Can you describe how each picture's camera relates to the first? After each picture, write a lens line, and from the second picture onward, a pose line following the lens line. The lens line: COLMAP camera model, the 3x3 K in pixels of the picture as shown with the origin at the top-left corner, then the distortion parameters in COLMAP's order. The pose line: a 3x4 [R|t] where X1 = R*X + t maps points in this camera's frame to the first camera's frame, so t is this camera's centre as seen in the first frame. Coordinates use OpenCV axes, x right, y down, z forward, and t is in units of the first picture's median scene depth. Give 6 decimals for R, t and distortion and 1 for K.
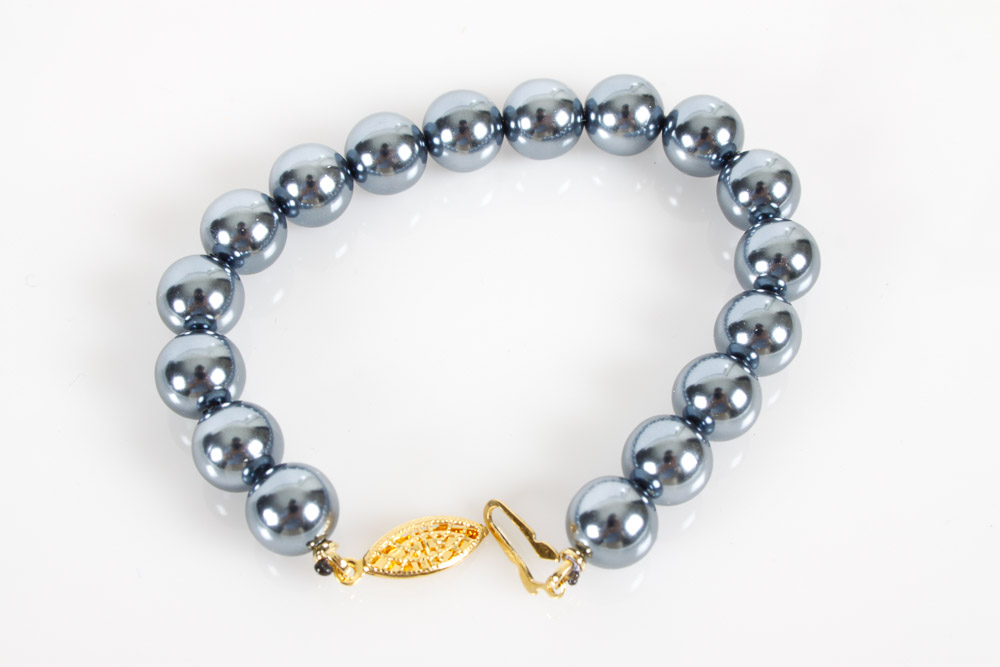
lens RADIAL K [[2032.4, 0, 499.6], [0, 2032.4, 326.3], [0, 0, 1]] dist [-0.023617, 0.000000]
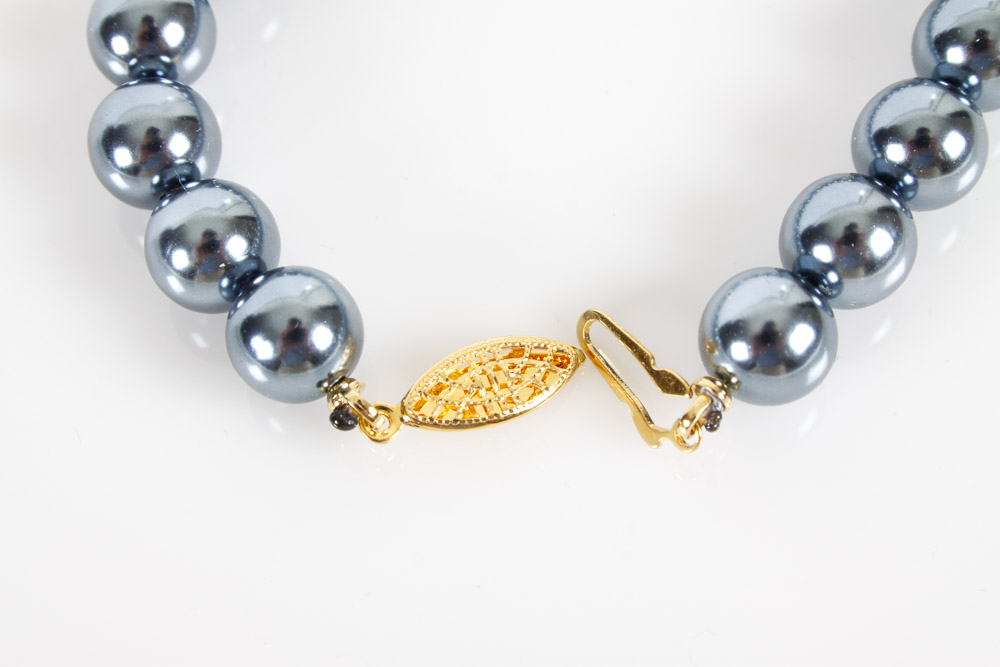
lens RADIAL K [[2390.8, 0, 496.7], [0, 2390.8, 334.1], [0, 0, 1]] dist [0.083239, 0.000000]
pose [[0.998041, -0.036964, -0.050474, 0.005457], [0.041227, 0.995424, 0.086207, 0.022628], [0.047056, -0.088119, 0.994998, 0.198017]]
